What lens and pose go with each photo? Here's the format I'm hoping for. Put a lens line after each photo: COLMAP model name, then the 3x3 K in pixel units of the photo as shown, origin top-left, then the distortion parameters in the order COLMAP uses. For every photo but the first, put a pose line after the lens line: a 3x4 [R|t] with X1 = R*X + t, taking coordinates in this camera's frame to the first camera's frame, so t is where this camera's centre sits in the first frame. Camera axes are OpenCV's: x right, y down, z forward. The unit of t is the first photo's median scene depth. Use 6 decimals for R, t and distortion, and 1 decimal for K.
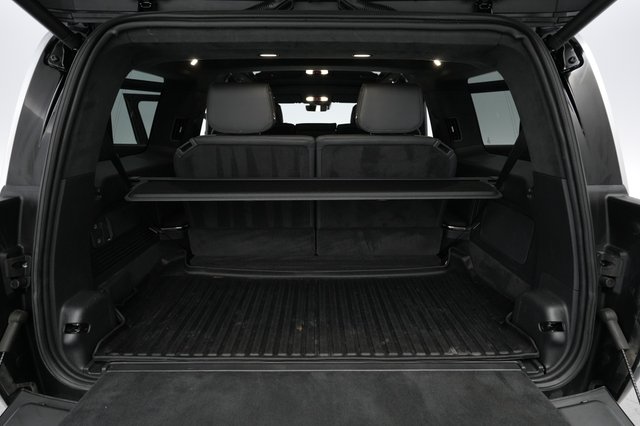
lens RADIAL K [[360.4, 0, 320.0], [0, 360.4, 213.0], [0, 0, 1]] dist [-0.000701, 0.000095]
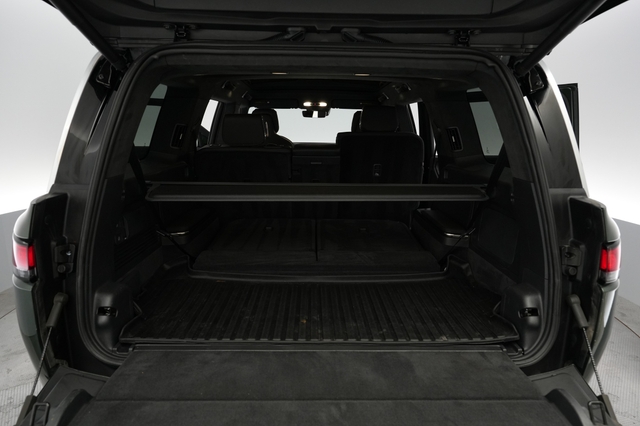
lens RADIAL K [[433.4, 0, 320.0], [0, 433.4, 213.0], [0, 0, 1]] dist [-0.000950, -0.000542]
pose [[0.999878, 0.008001, 0.013392, -0.035190], [-0.007274, 0.998541, -0.053514, 0.081278], [-0.013801, 0.053410, 0.998477, -0.381015]]
